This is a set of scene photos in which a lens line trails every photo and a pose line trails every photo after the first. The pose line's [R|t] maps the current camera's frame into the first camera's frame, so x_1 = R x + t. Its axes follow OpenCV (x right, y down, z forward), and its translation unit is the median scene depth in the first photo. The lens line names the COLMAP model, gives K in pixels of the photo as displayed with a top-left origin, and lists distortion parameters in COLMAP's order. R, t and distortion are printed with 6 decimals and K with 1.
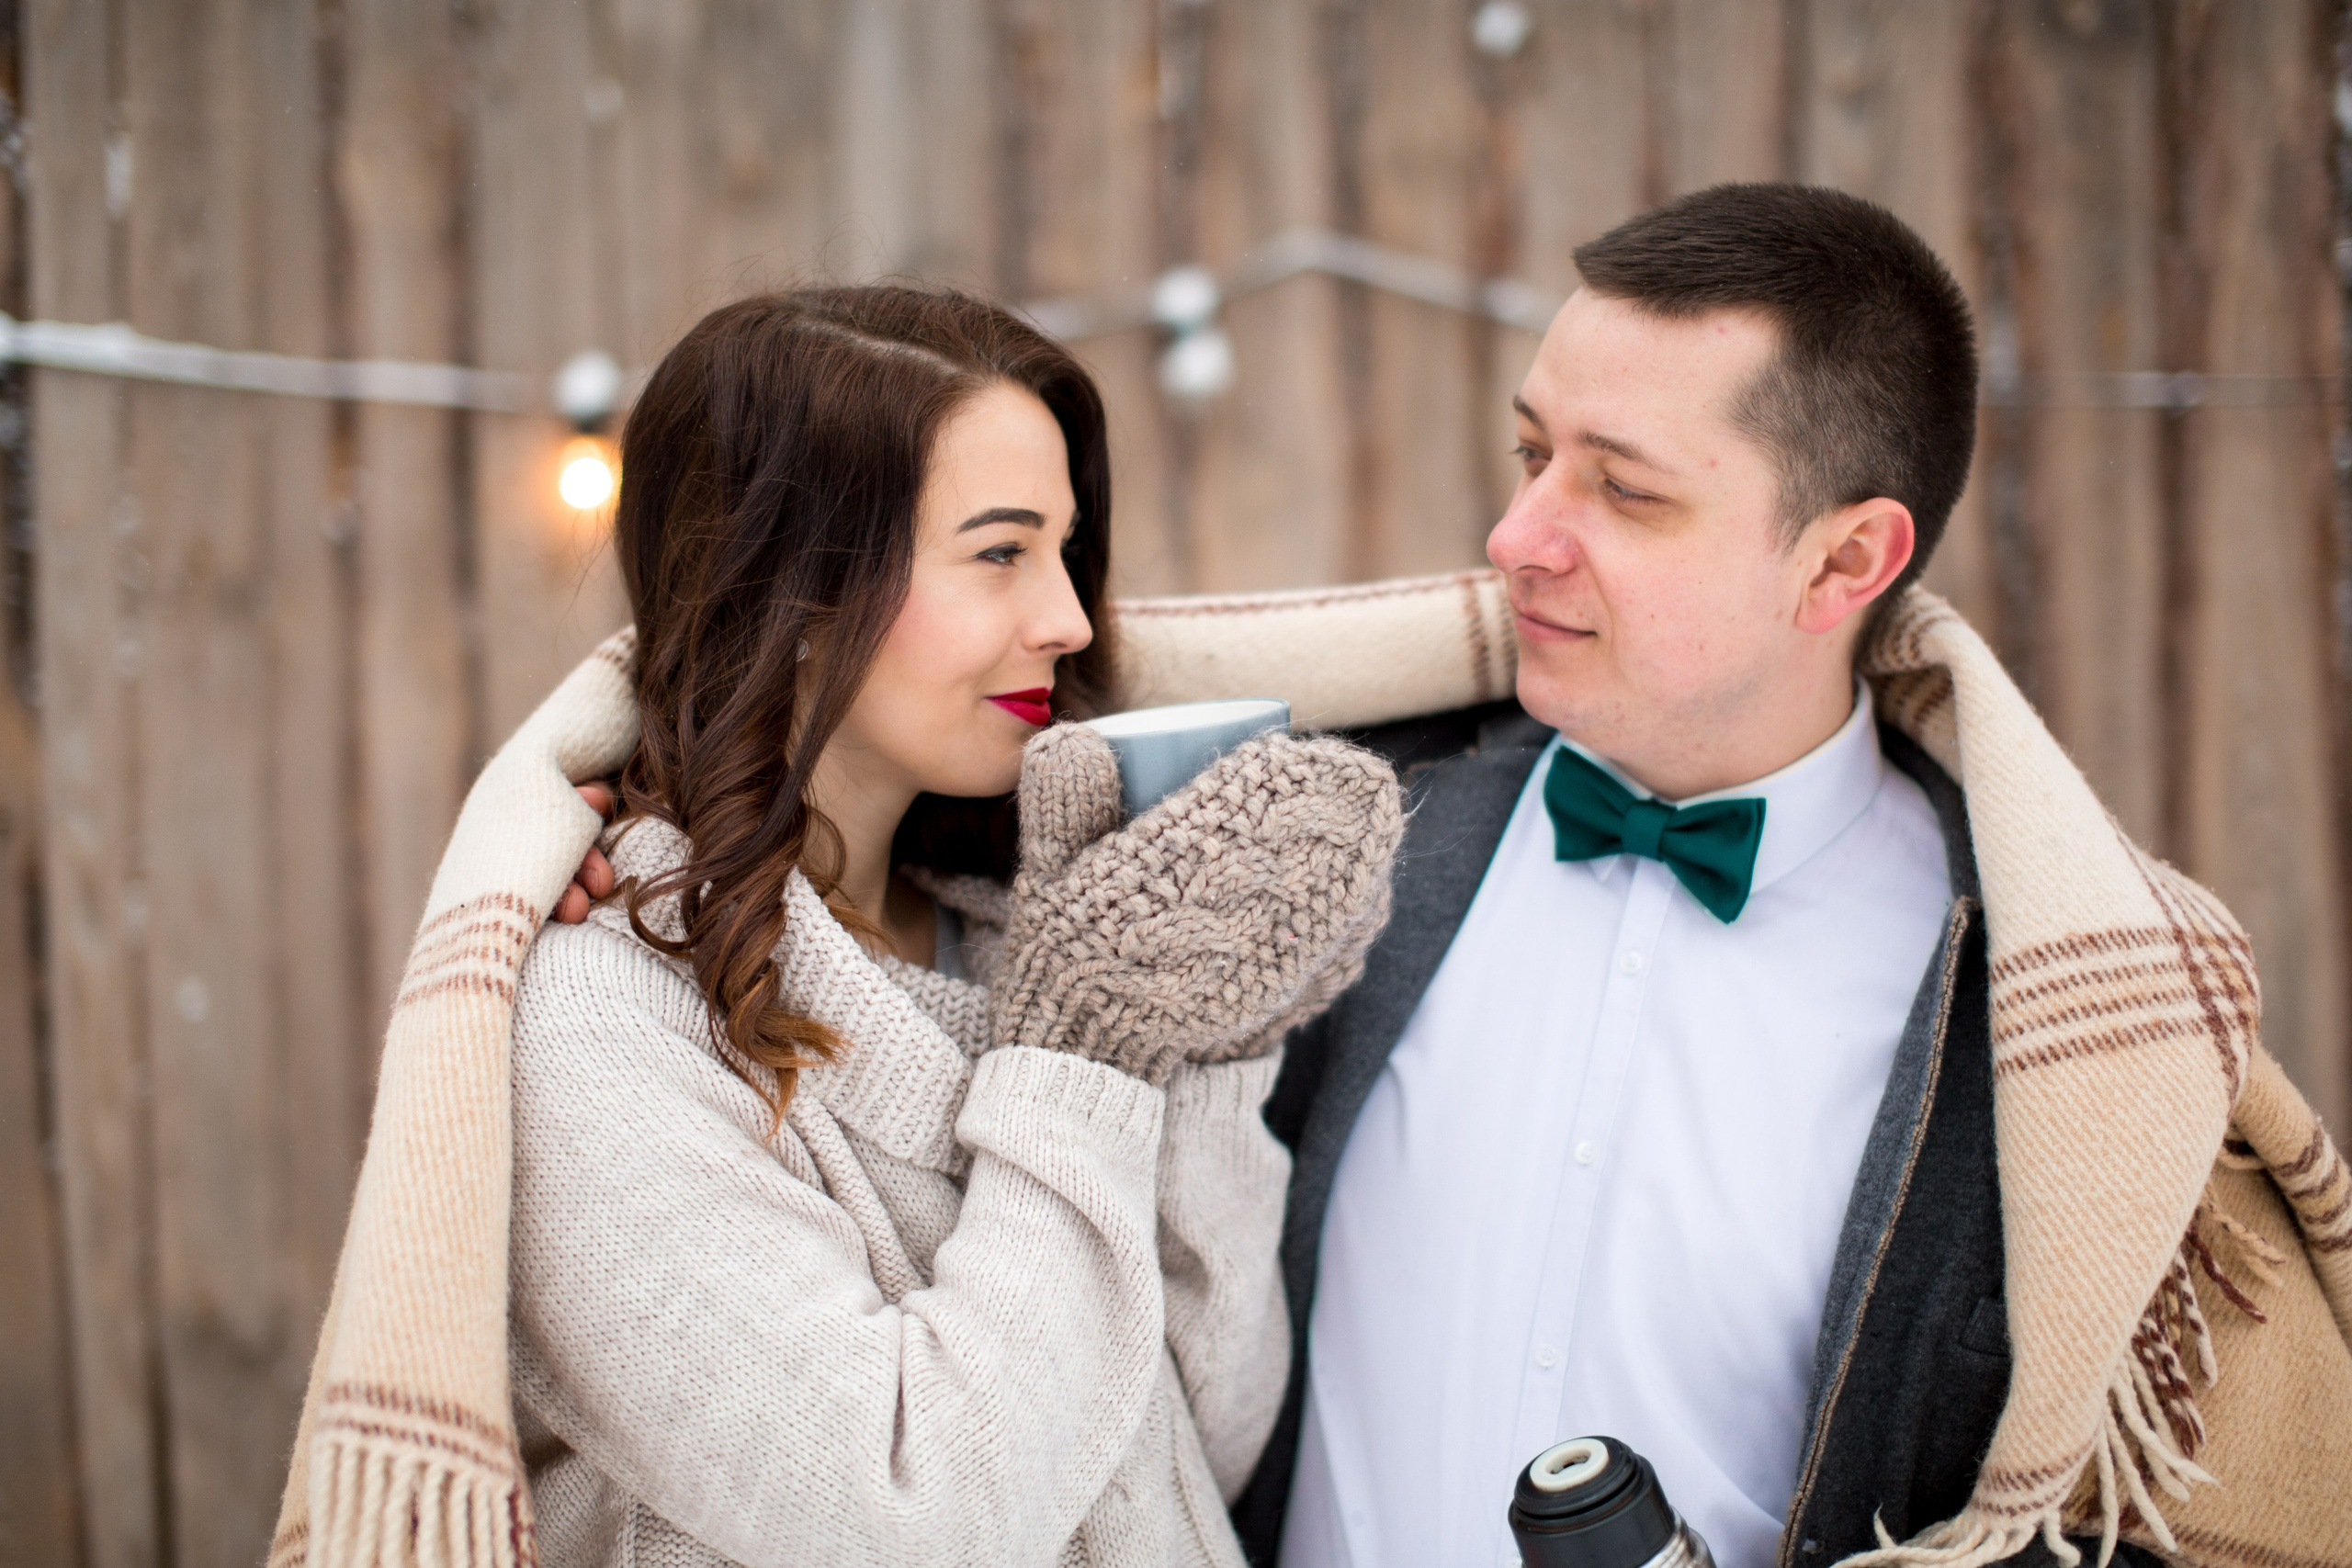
lens RADIAL K [[3244.1, 0, 1176.0], [0, 3244.1, 784.0], [0, 0, 1]] dist [-0.180971, 0.435991]
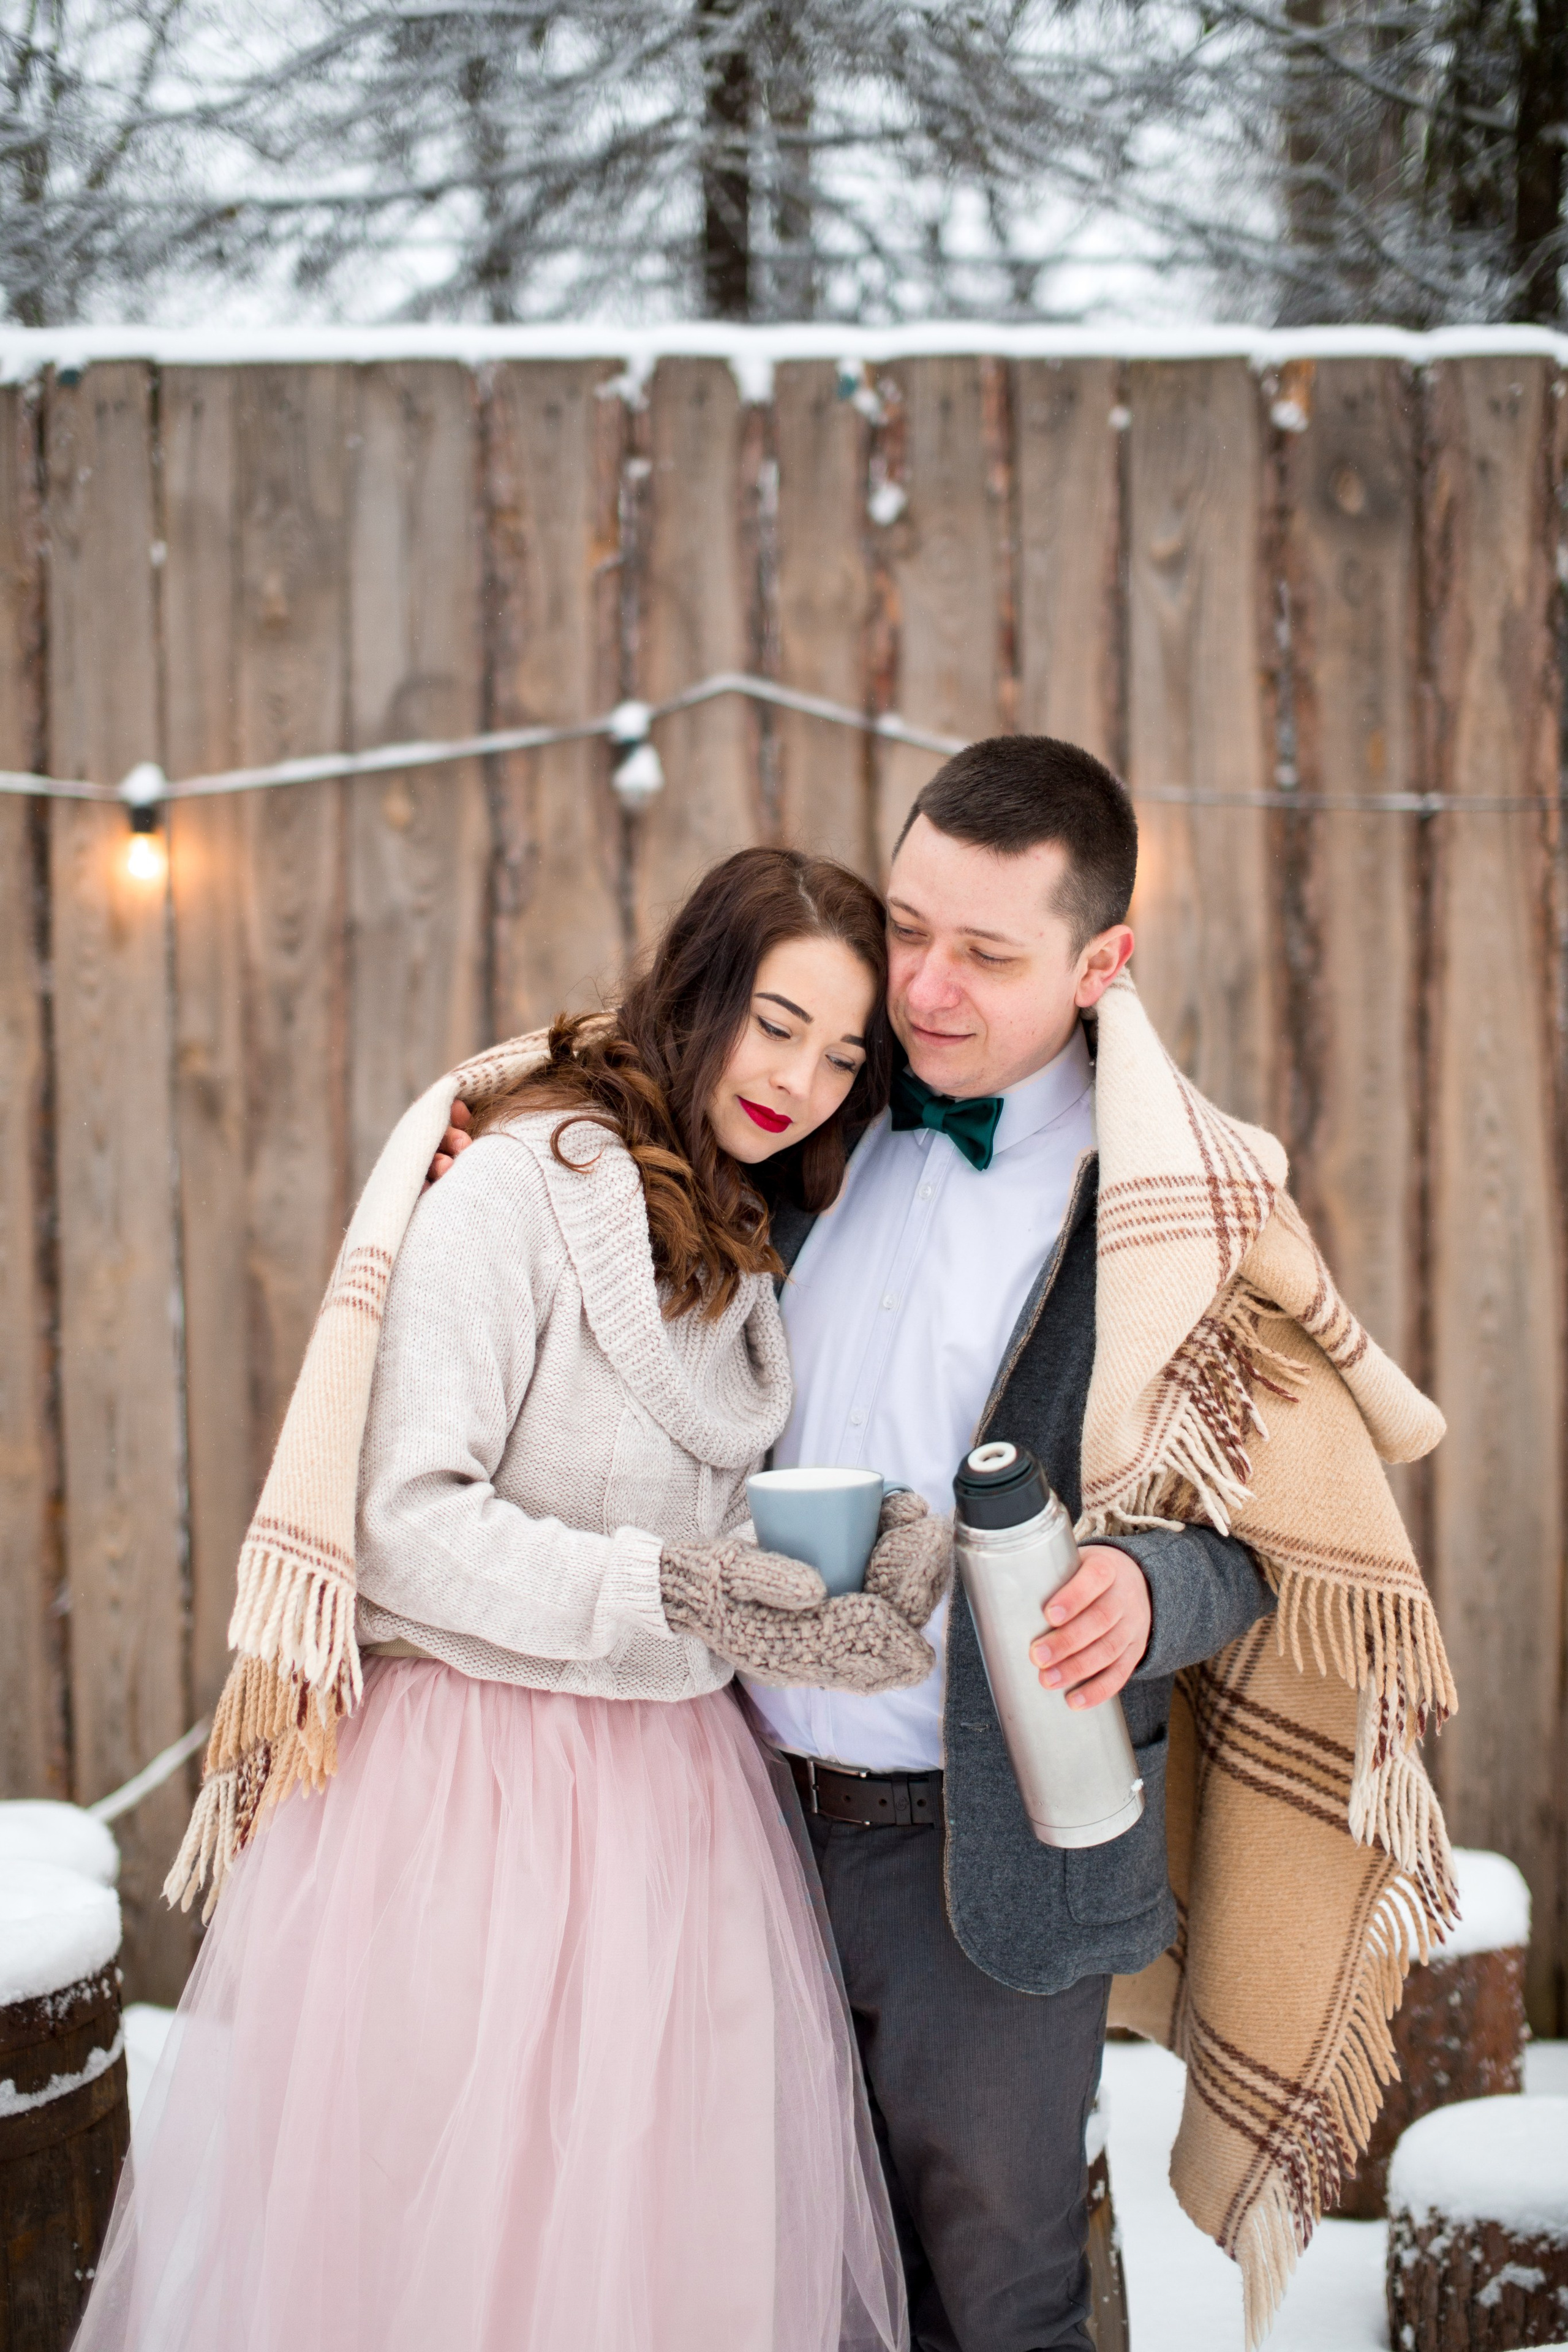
lens RADIAL K [[3244.5, 0, 784.0], [0, 3244.5, 1176.0], [0, 0, 1]] dist [-0.180971, 0.435991]
pose [[0.998223, 0.005444, 0.059347, -0.010652], [-0.006353, 0.999865, 0.015138, 0.004964], [-0.059256, -0.015488, 0.998123, -0.241353]]
